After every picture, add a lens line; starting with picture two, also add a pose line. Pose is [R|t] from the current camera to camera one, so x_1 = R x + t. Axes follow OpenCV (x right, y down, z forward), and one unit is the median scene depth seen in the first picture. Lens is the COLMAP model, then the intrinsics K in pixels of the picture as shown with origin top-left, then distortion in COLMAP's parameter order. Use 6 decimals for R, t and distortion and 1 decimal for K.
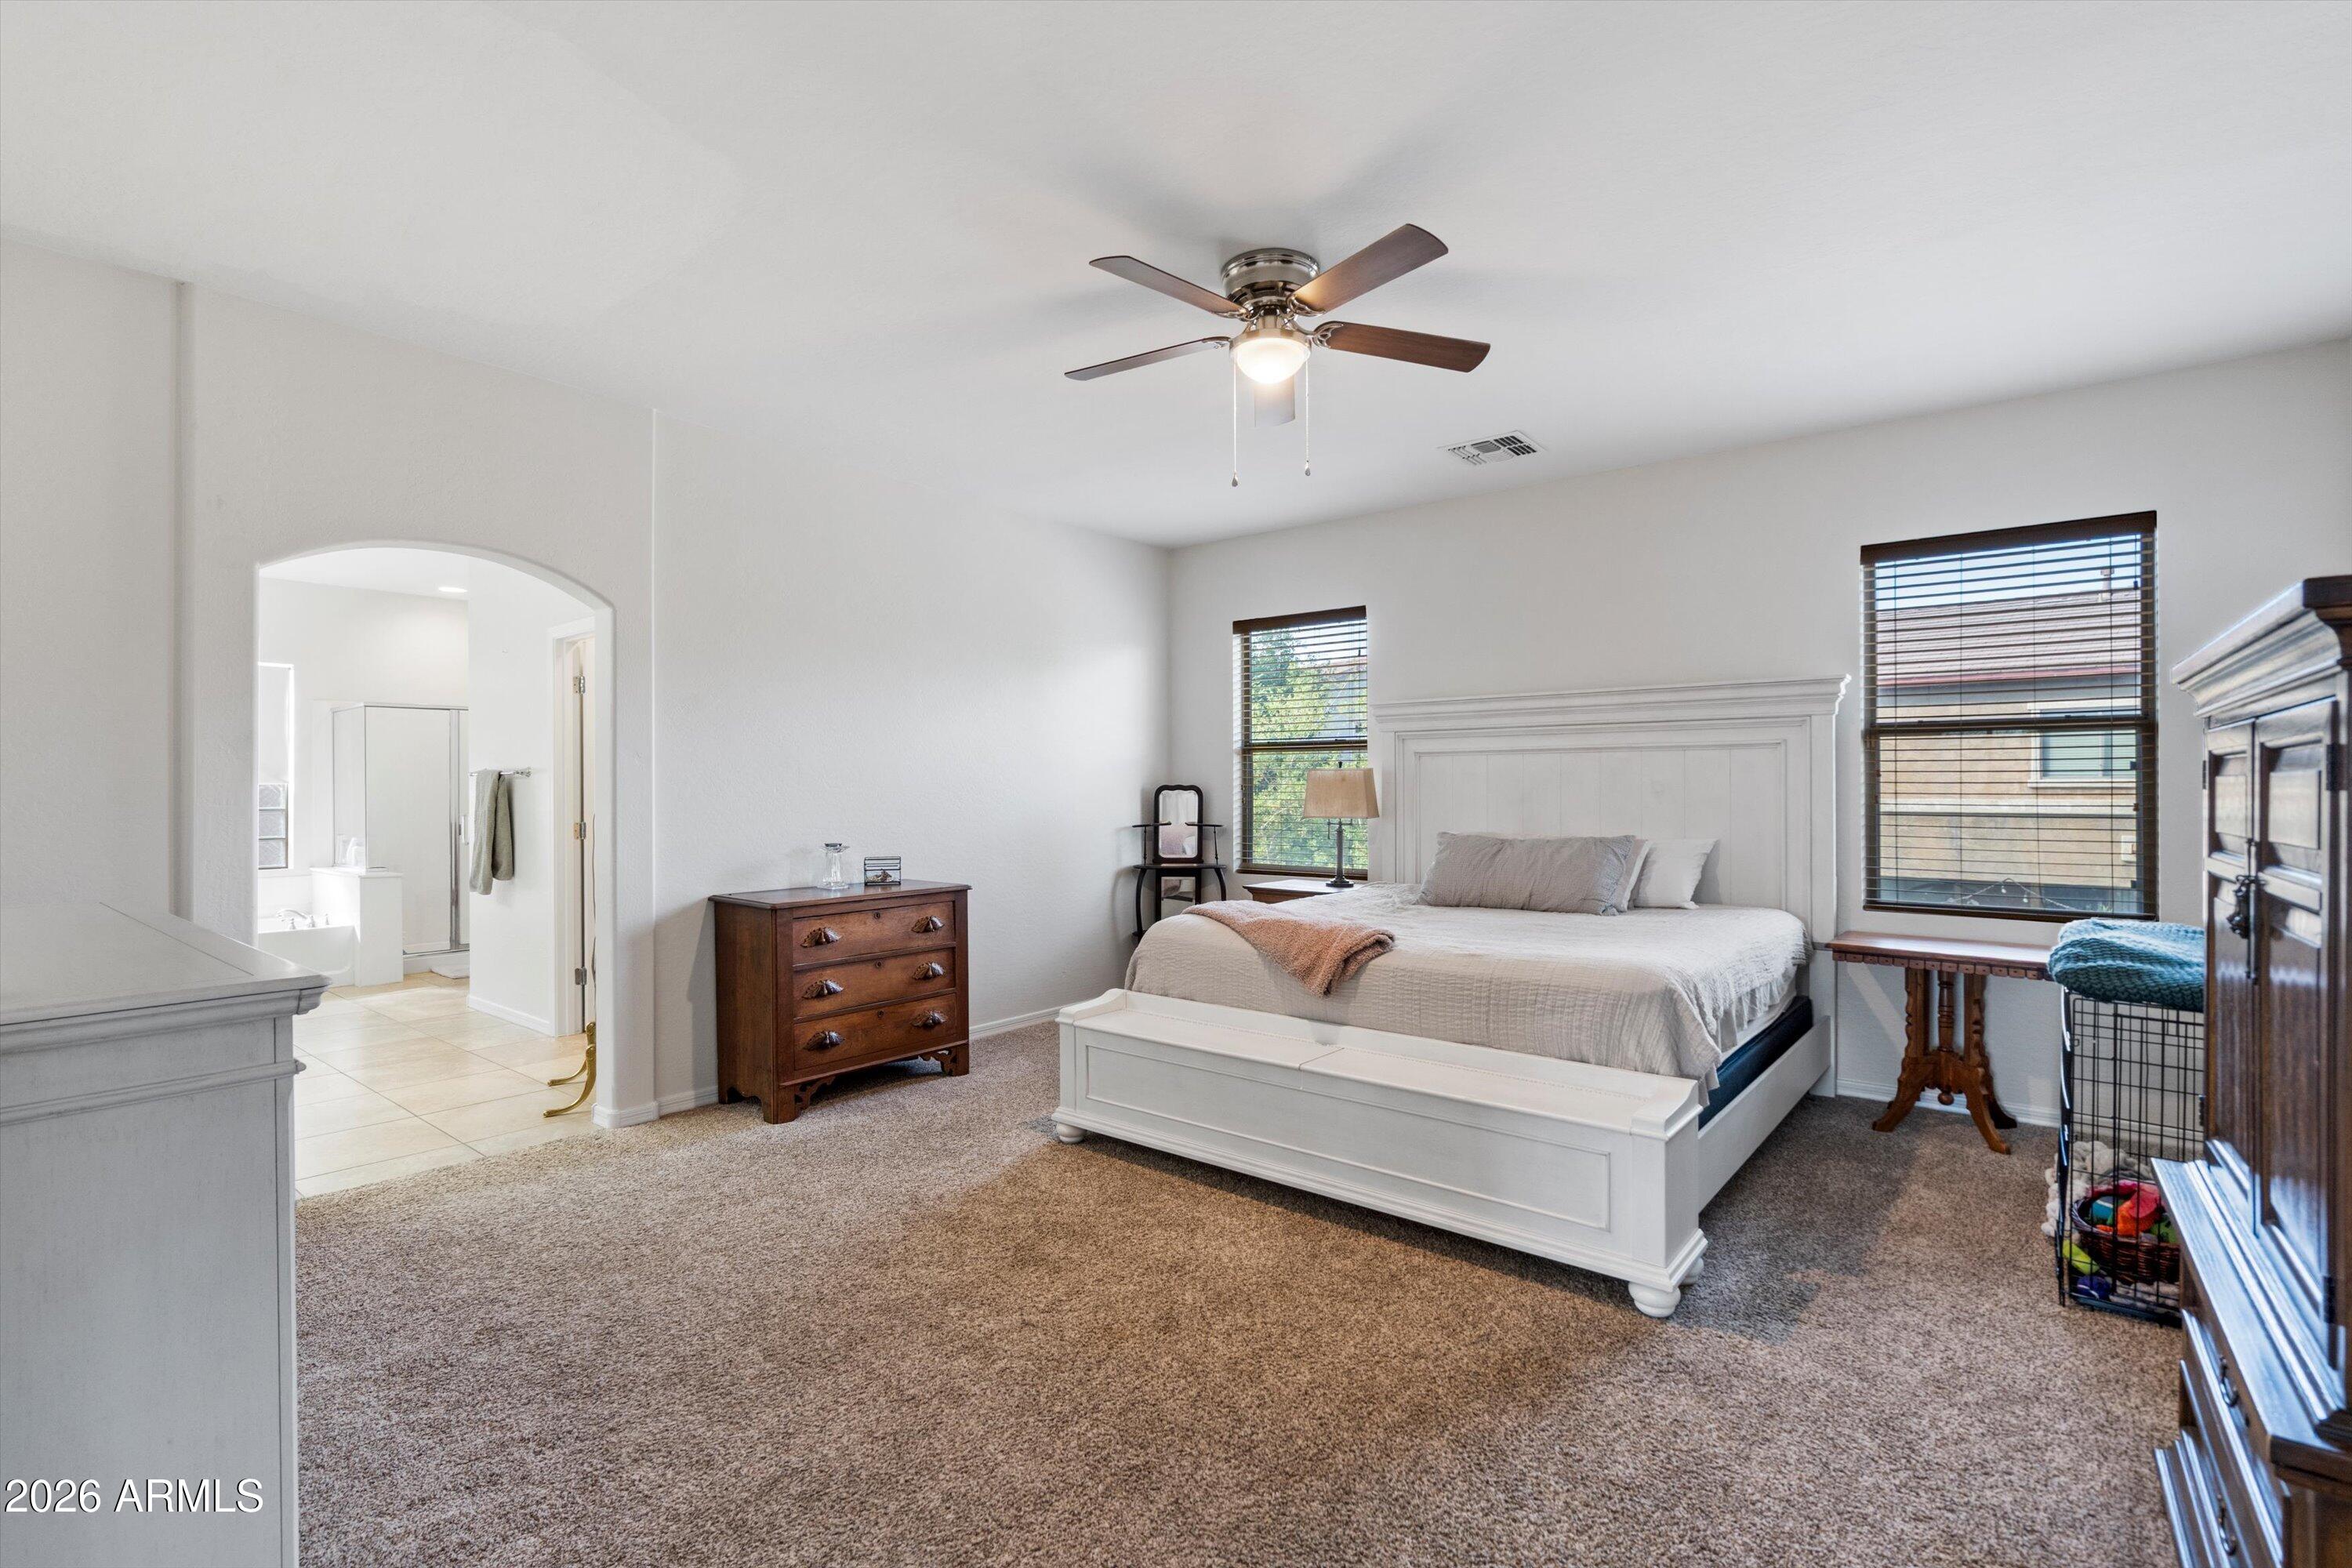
lens RADIAL K [[1065.3, 0, 1180.5], [0, 1065.3, 789.0], [0, 0, 1]] dist [-0.004046, -0.000193]
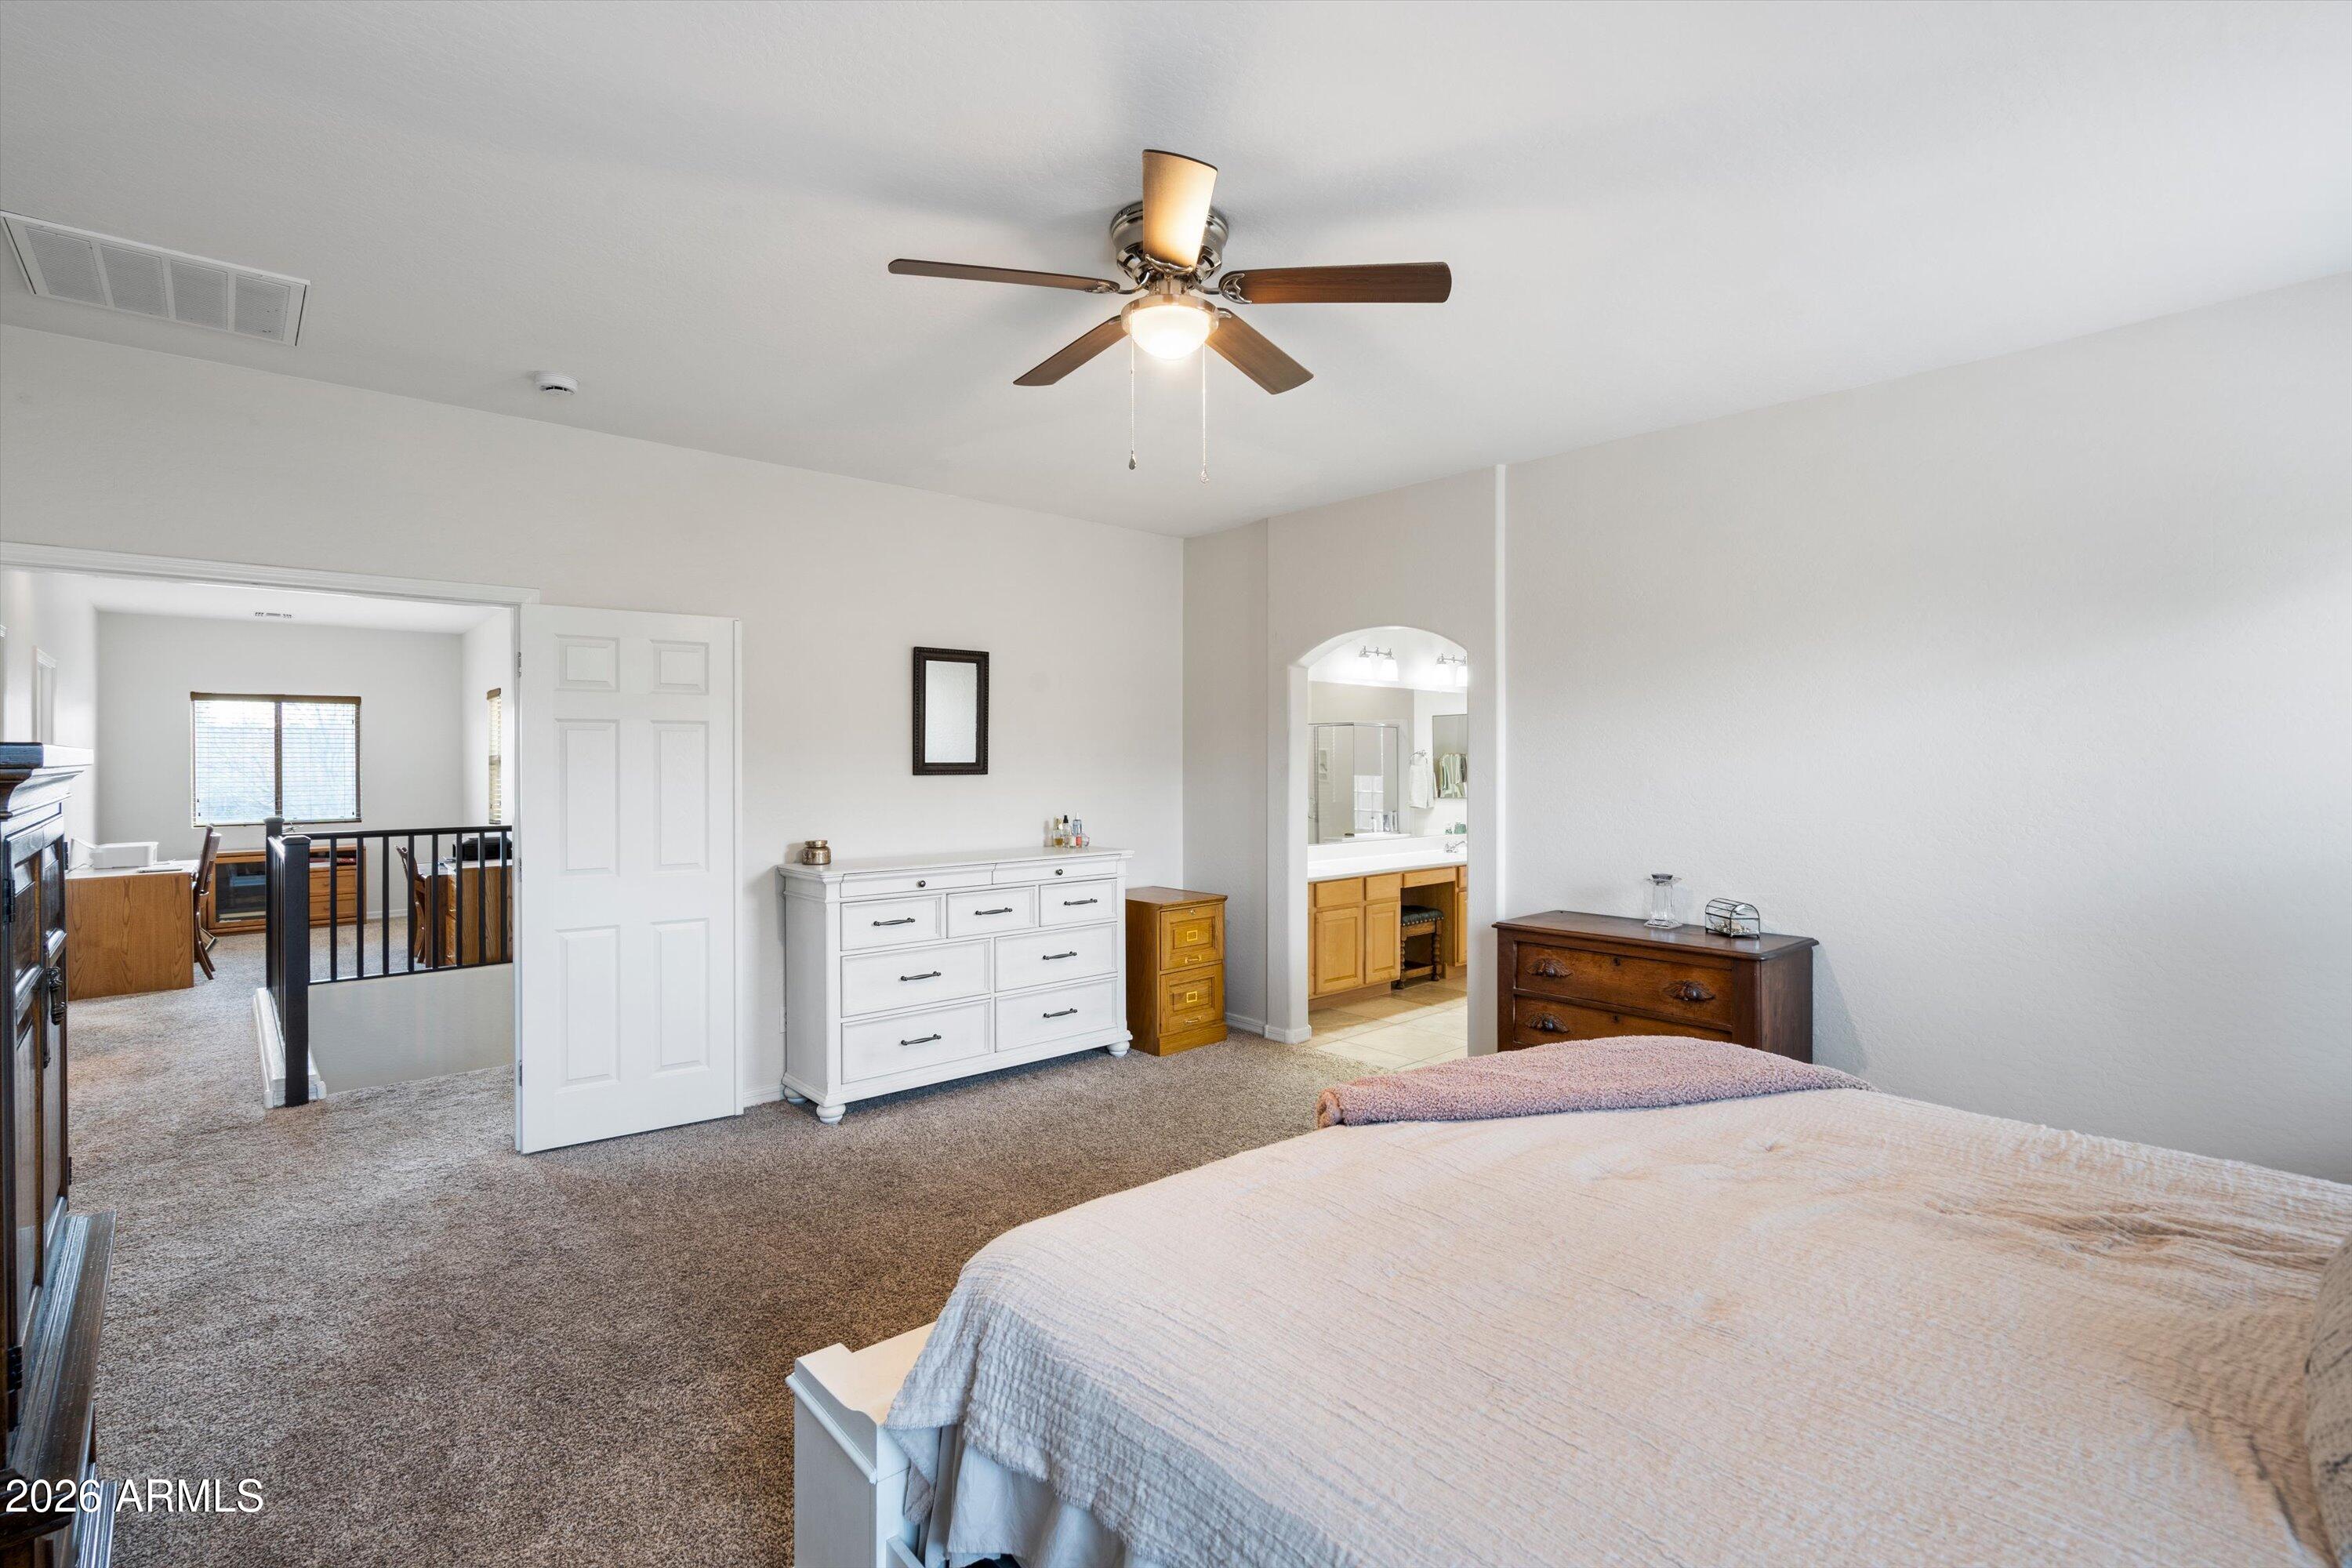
lens RADIAL K [[1065.3, 0, 1172.4], [0, 1065.3, 763.1], [0, 0, 1]] dist [-0.004046, -0.000193]
pose [[-0.166523, 0.003480, -0.986031, 0.503866], [0.009721, 0.999951, 0.001888, -0.040459], [0.985990, -0.009271, -0.166549, 0.615882]]
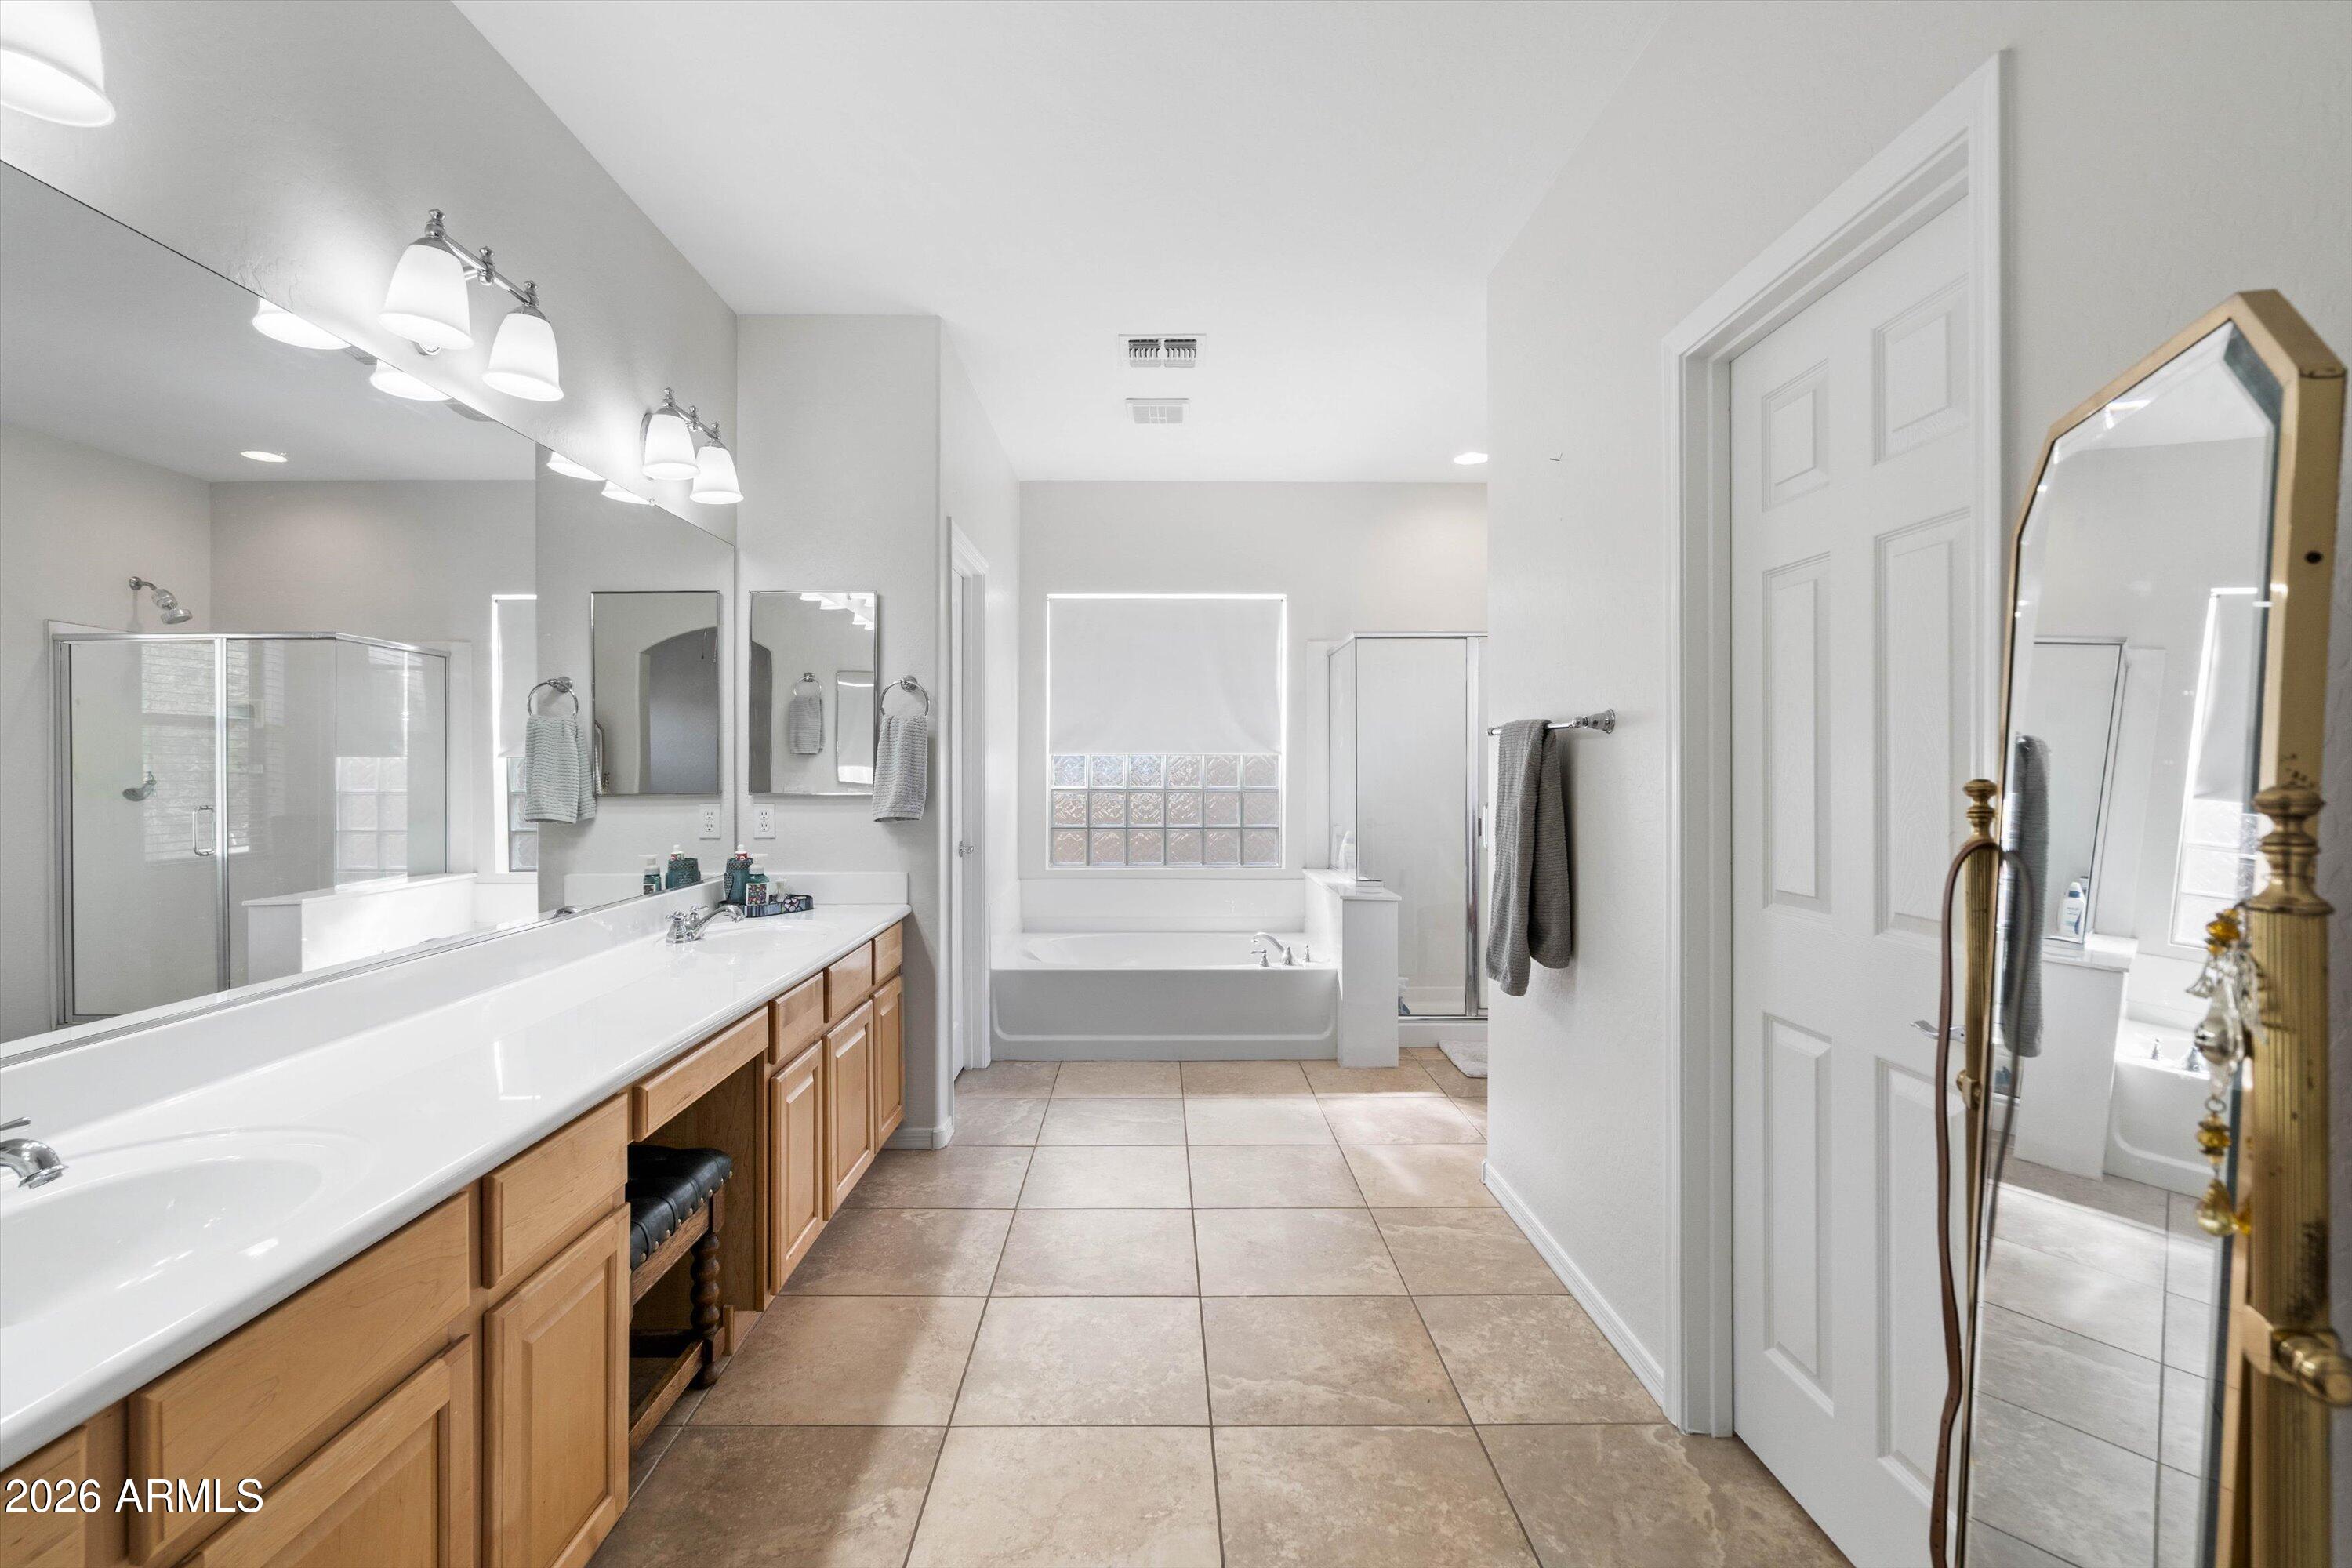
lens RADIAL K [[1065.3, 0, 1179.0], [0, 1065.3, 761.5], [0, 0, 1]] dist [-0.004046, -0.000193]
pose [[0.637624, -0.001242, -0.770347, -0.393756], [0.005313, 0.999982, 0.002786, -0.002477], [0.770330, -0.005869, 0.637619, 0.597537]]
